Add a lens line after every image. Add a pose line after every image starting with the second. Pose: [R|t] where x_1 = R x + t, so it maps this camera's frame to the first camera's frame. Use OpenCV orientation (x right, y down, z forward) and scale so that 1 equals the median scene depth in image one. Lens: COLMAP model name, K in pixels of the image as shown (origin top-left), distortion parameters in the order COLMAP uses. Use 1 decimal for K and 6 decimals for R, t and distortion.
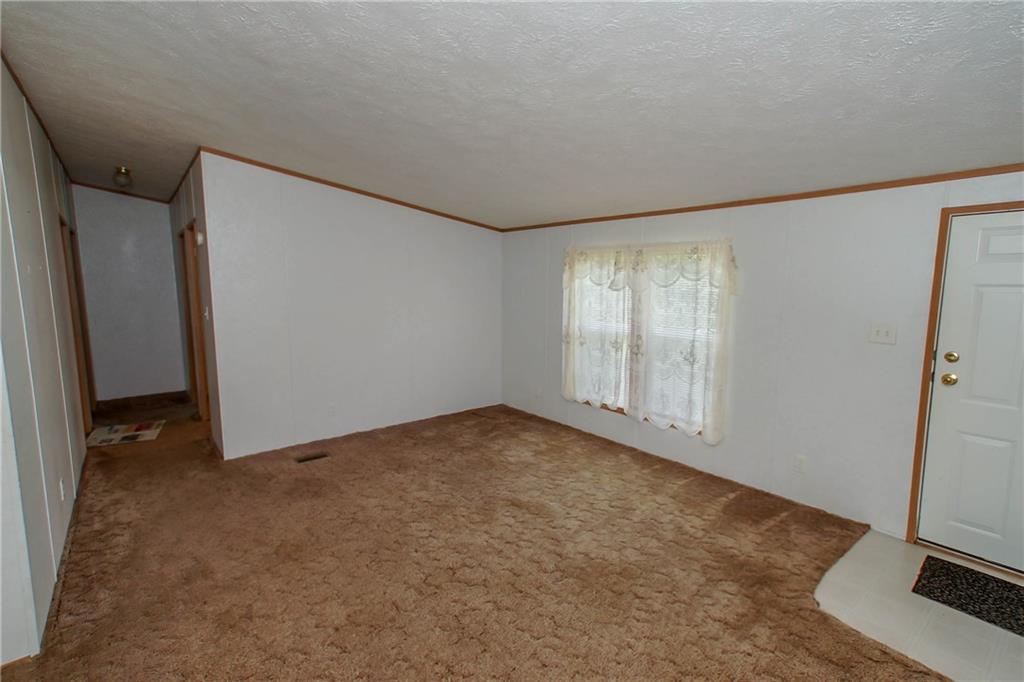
lens RADIAL K [[475.8, 0, 511.5], [0, 475.8, 337.5], [0, 0, 1]] dist [-0.001590, 0.000226]
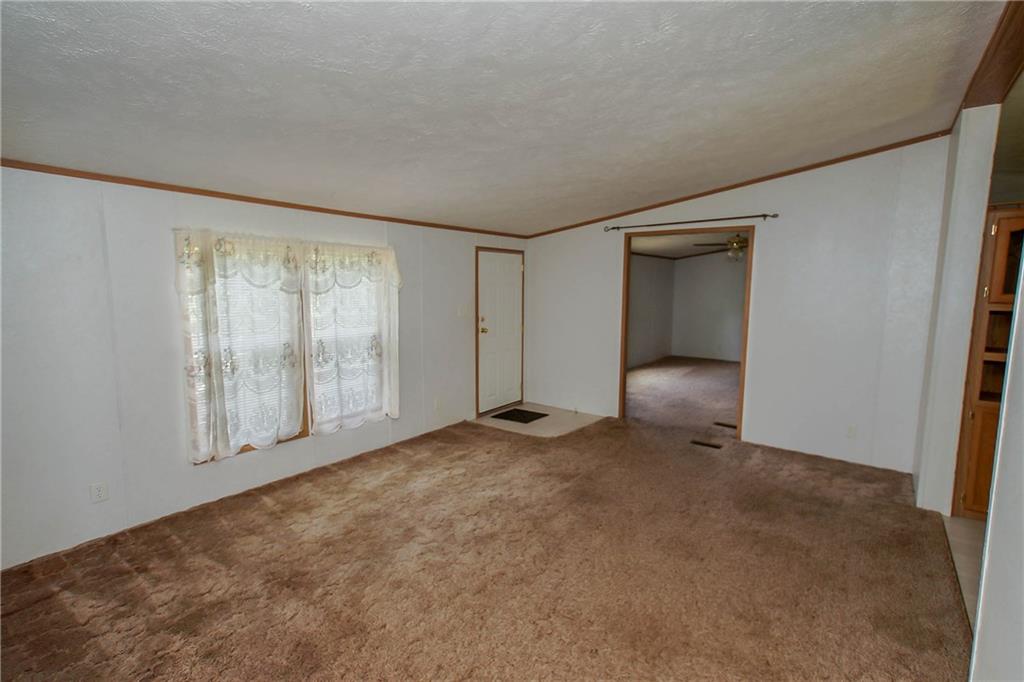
lens RADIAL K [[475.8, 0, 511.5], [0, 475.8, 337.5], [0, 0, 1]] dist [-0.001590, 0.000226]
pose [[-0.234445, -0.117848, 0.964960, -0.904219], [0.107262, 0.983428, 0.146163, -0.138701], [-0.966194, 0.137771, -0.217920, 1.098708]]
